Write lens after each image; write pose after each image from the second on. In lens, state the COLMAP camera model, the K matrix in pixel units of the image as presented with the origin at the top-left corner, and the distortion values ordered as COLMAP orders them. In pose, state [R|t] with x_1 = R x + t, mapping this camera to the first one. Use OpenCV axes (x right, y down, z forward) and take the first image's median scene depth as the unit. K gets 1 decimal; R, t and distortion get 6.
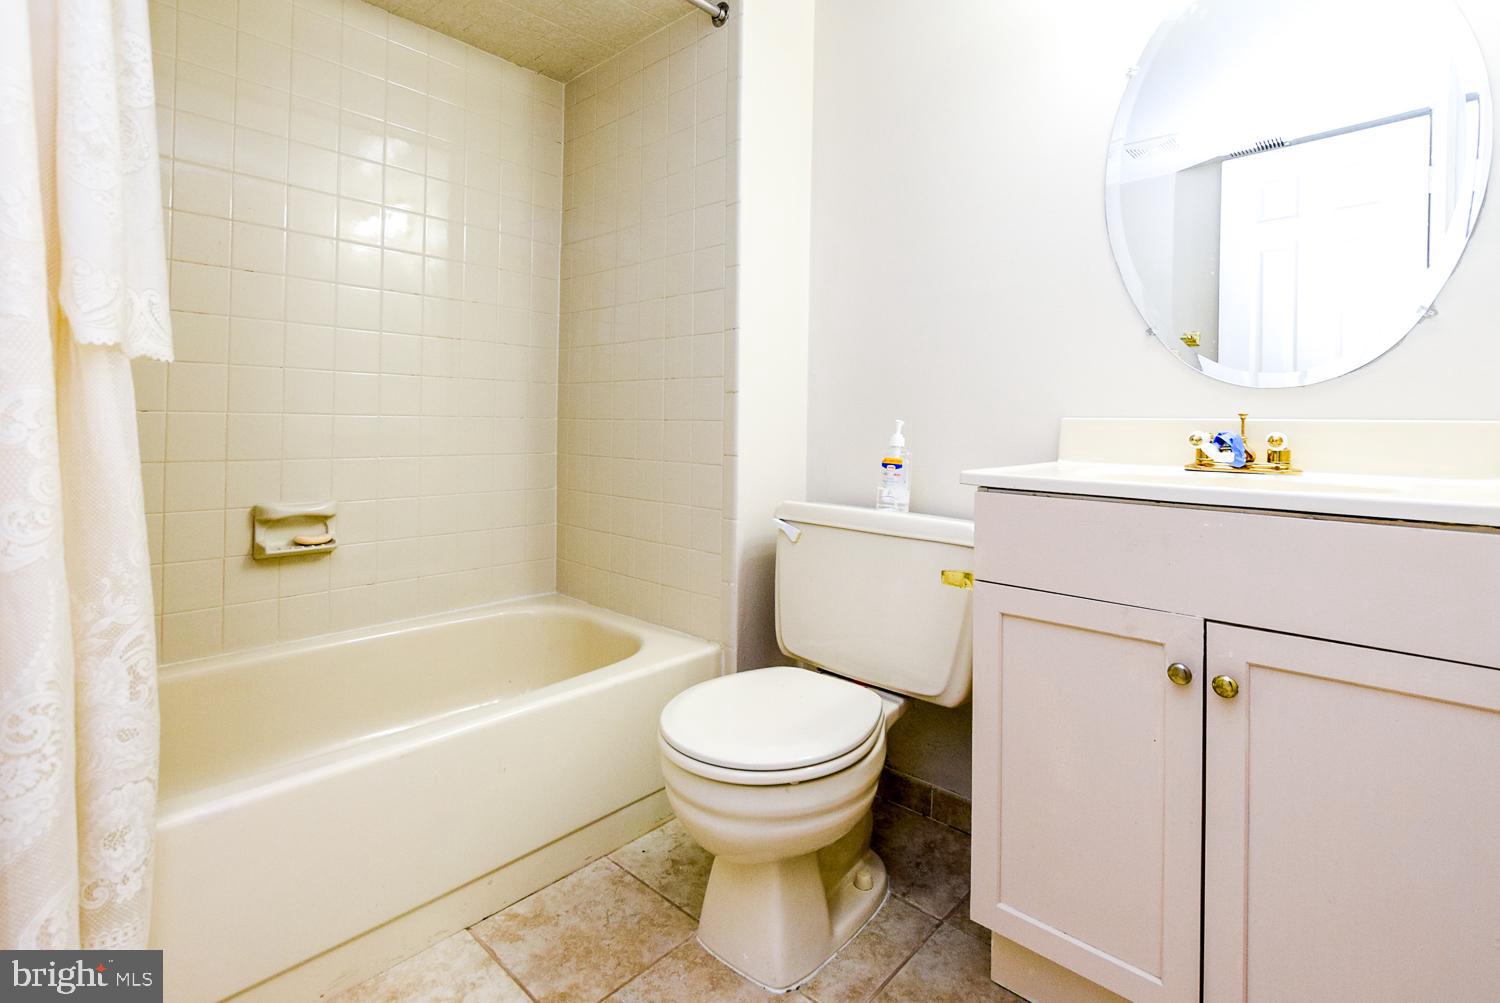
lens RADIAL K [[708.4, 0, 753.3], [0, 708.4, 414.8], [0, 0, 1]] dist [0.000812, -0.000057]
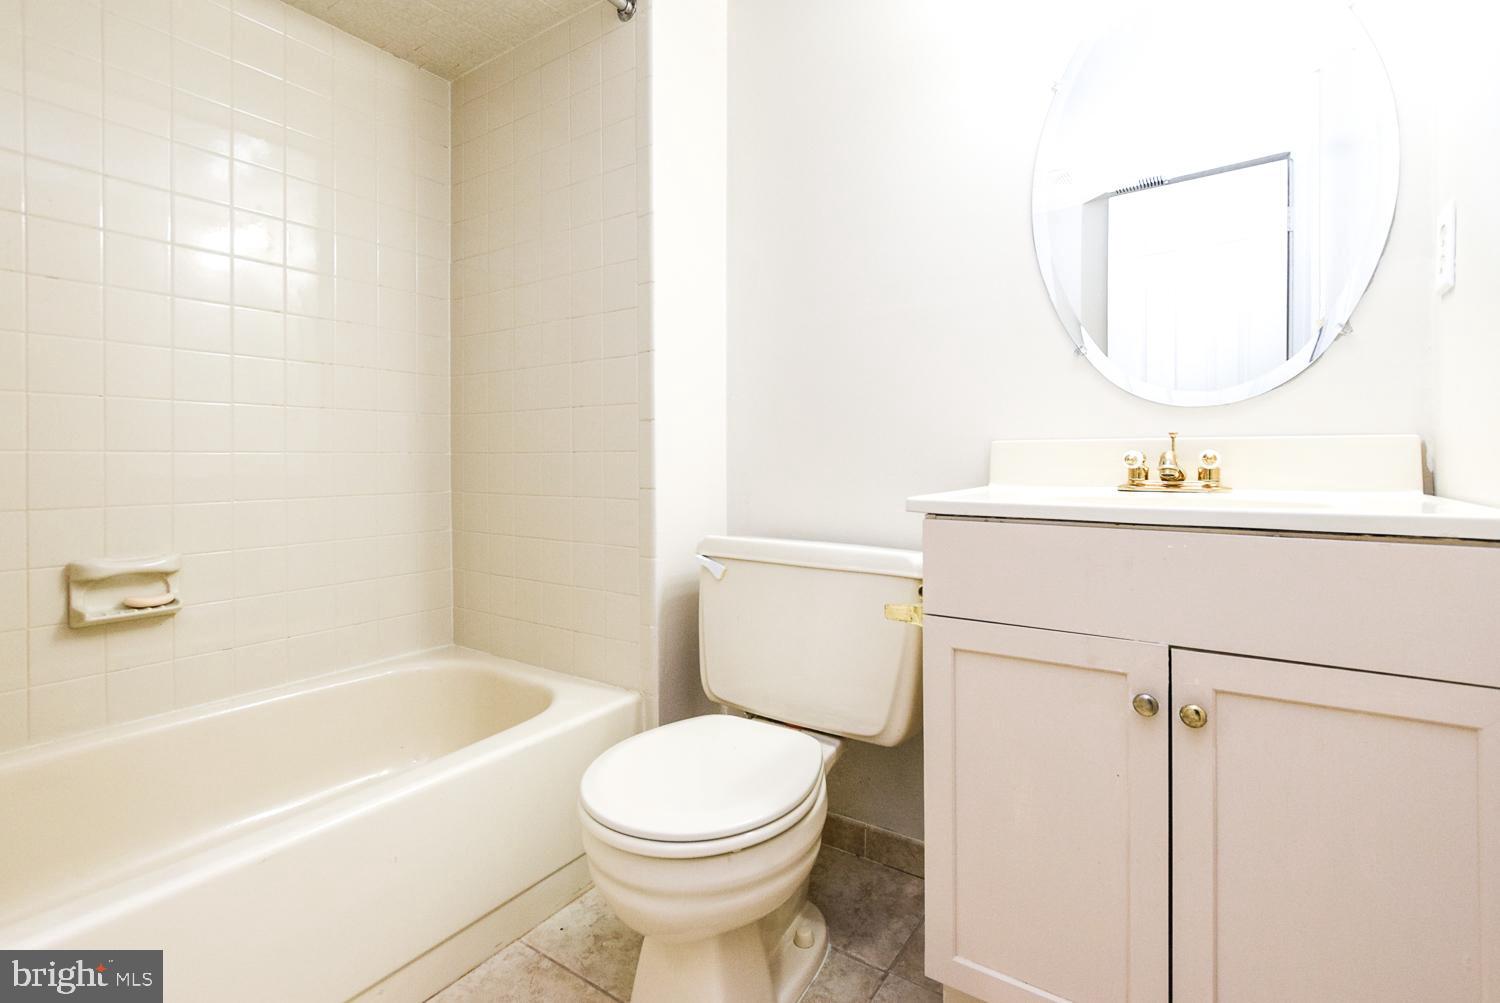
lens RADIAL K [[695.6, 0, 746.3], [0, 695.6, 456.4], [0, 0, 1]] dist [-0.000933, 0.000116]
pose [[0.991090, -0.019388, 0.131773, -0.027146], [0.018068, 0.999774, 0.011209, 0.008819], [-0.131960, -0.008728, 0.991217, 0.097801]]
